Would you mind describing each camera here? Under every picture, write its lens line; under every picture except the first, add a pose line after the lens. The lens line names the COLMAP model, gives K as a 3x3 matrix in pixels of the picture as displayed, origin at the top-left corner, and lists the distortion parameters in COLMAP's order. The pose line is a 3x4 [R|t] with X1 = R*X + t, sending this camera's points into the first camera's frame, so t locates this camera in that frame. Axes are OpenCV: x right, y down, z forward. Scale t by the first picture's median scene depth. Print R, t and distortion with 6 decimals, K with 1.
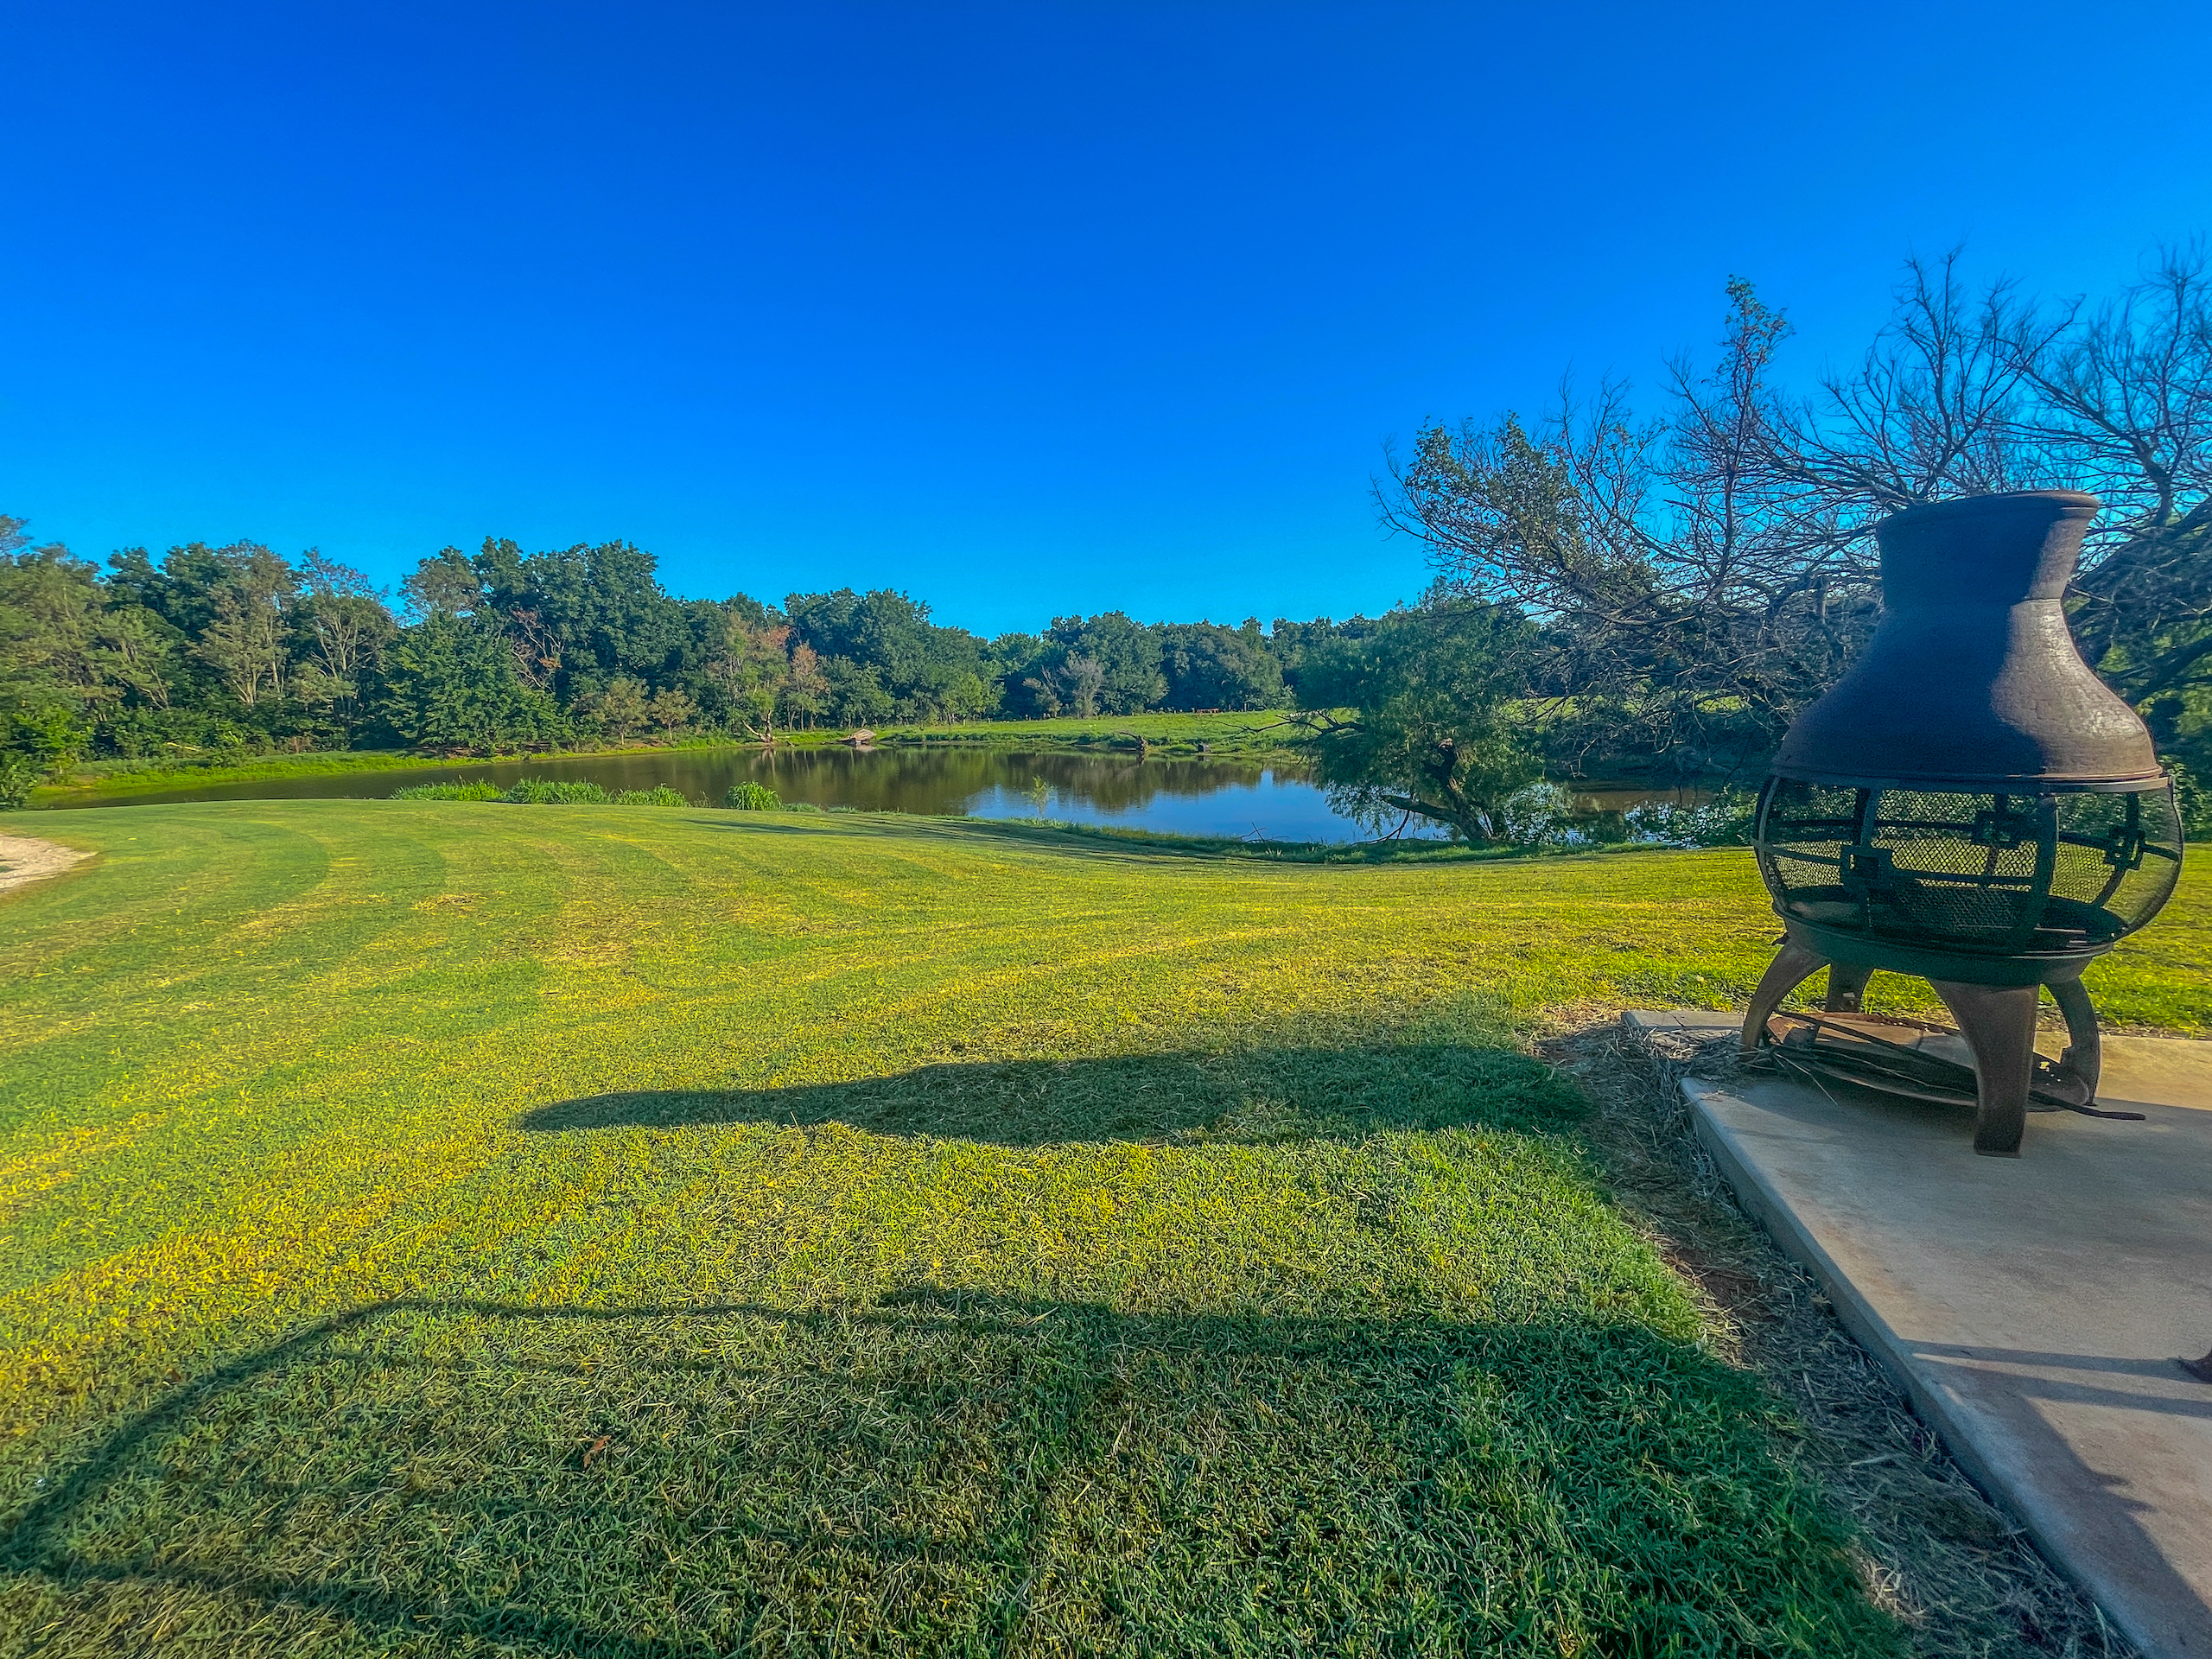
lens RADIAL K [[894.3, 0, 1106.0], [0, 894.3, 829.5], [0, 0, 1]] dist [-0.000881, 0.000090]
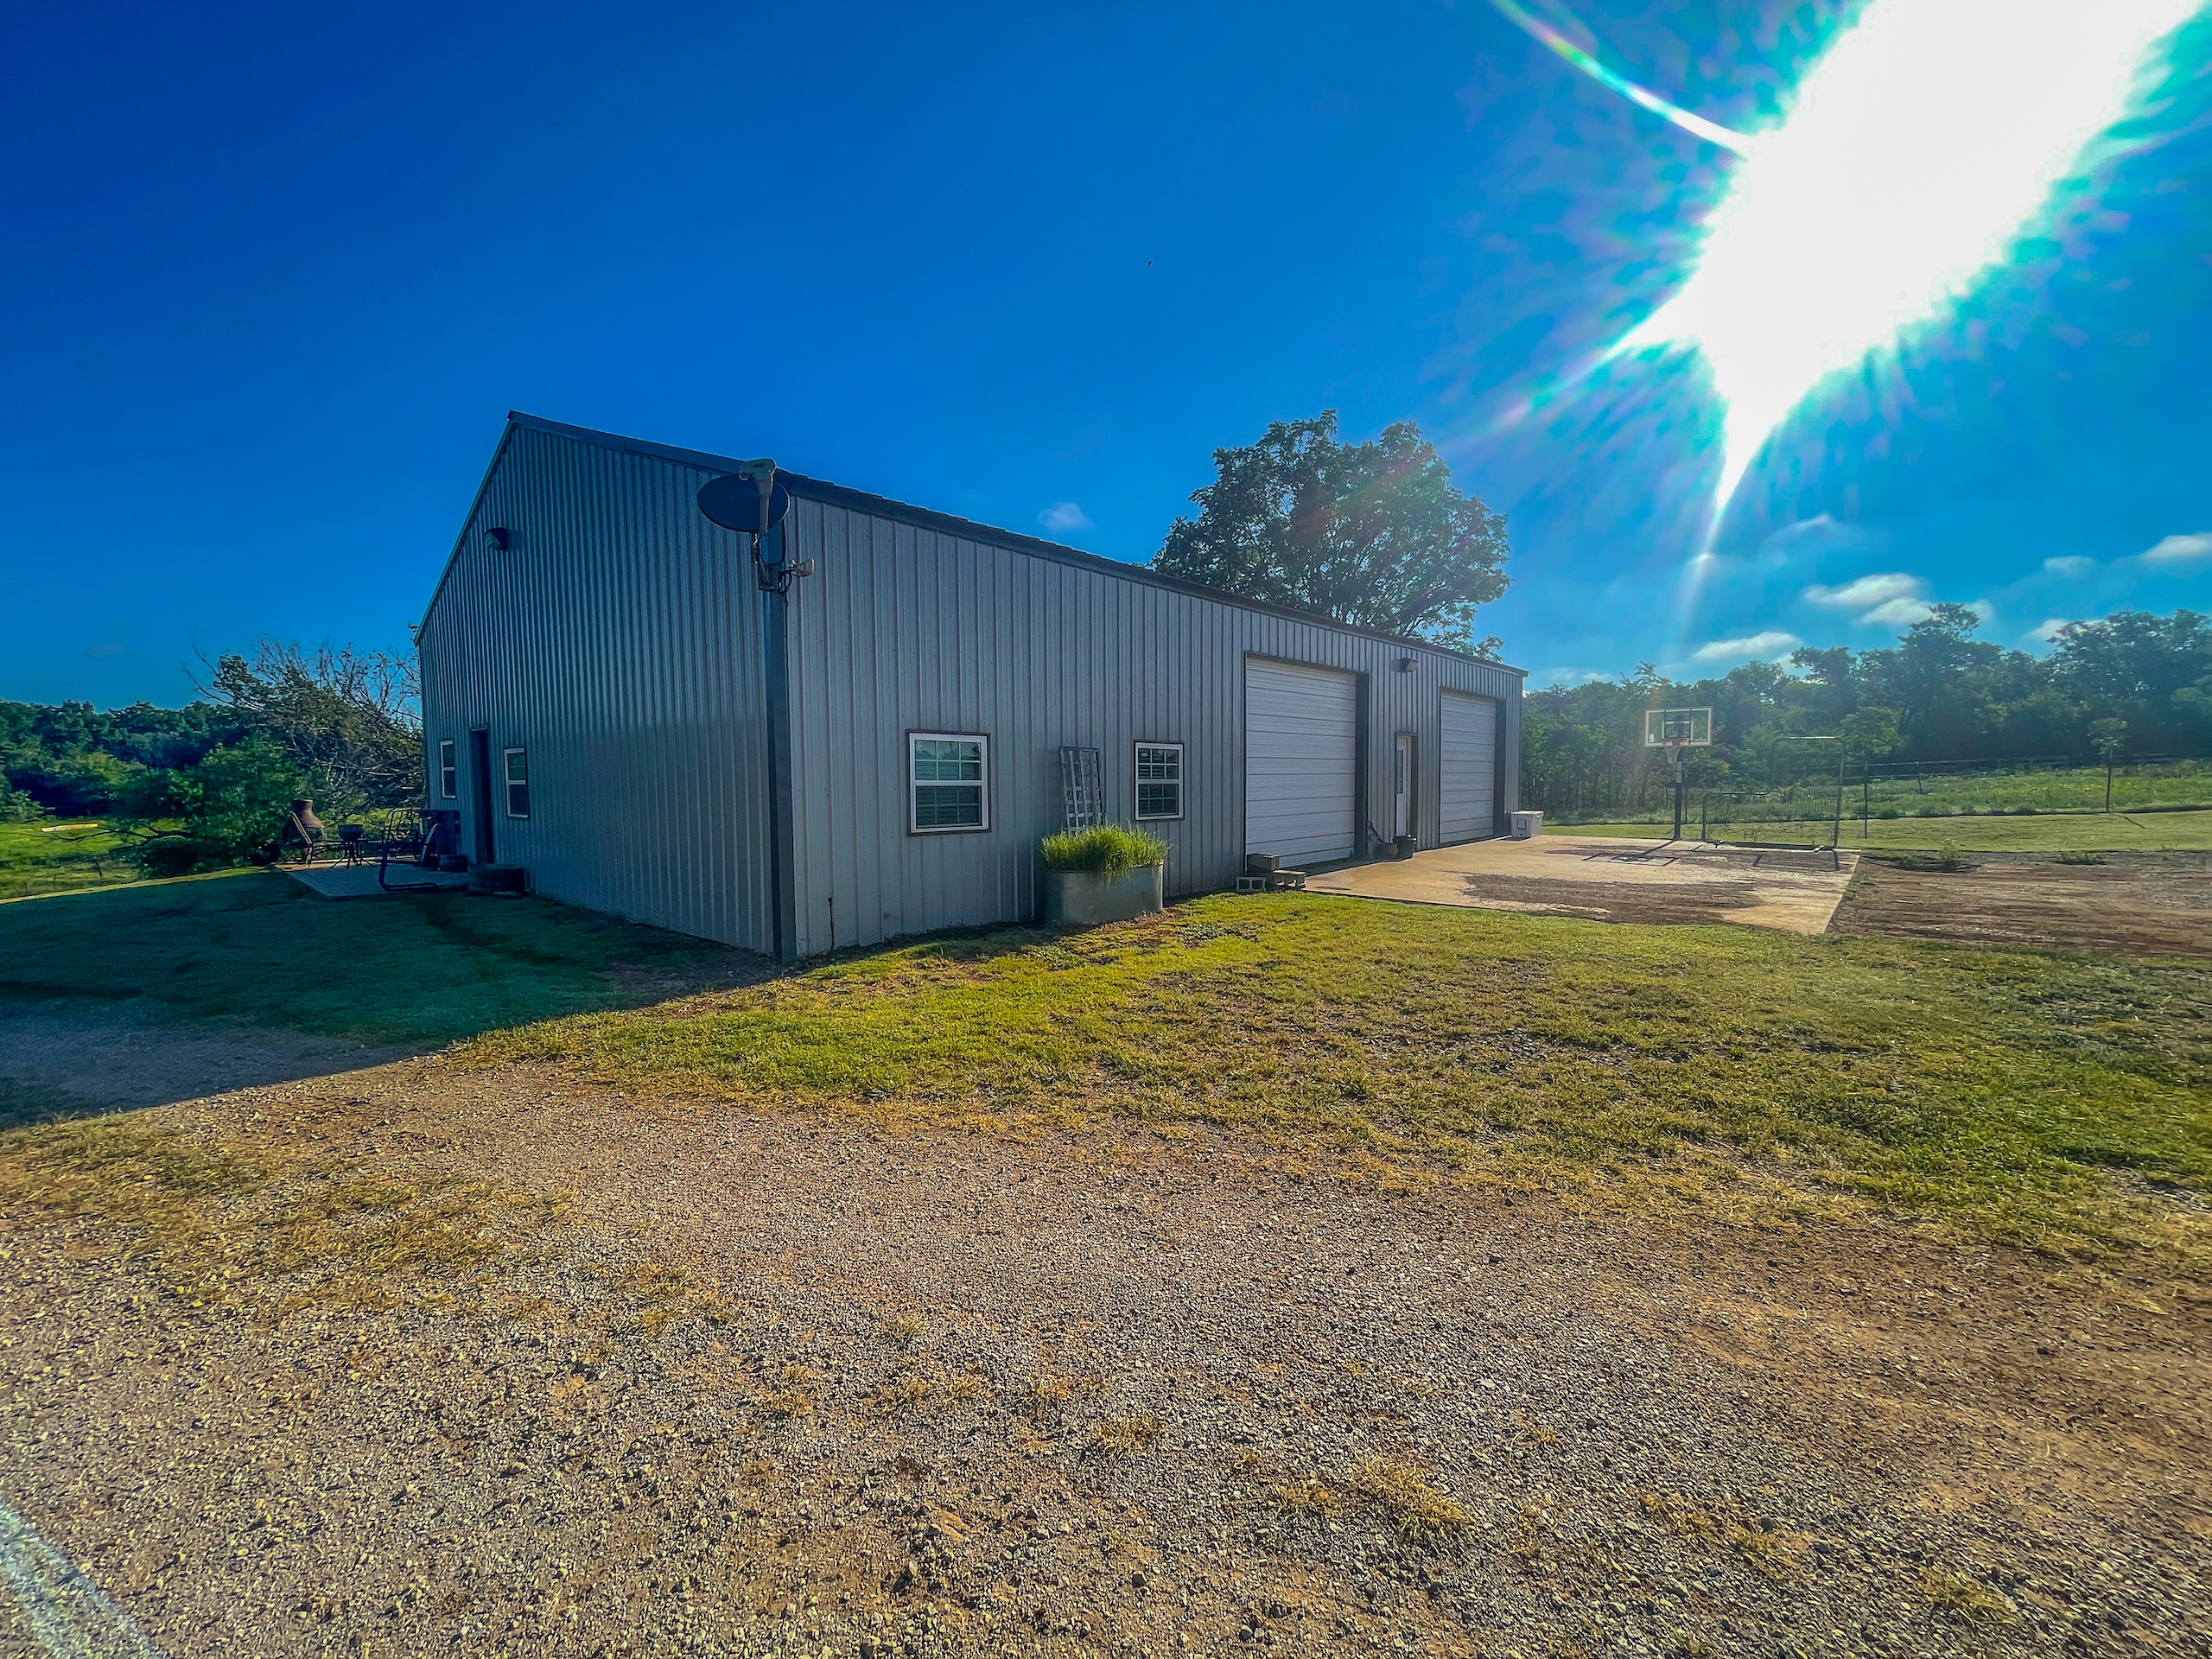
lens RADIAL K [[894.3, 0, 1106.0], [0, 894.3, 829.5], [0, 0, 1]] dist [-0.000881, 0.000090]
pose [[0.459577, -0.033093, 0.887521, -0.063914], [0.134982, 0.990299, -0.032972, 0.025676], [-0.877821, 0.134953, 0.459585, -0.195178]]
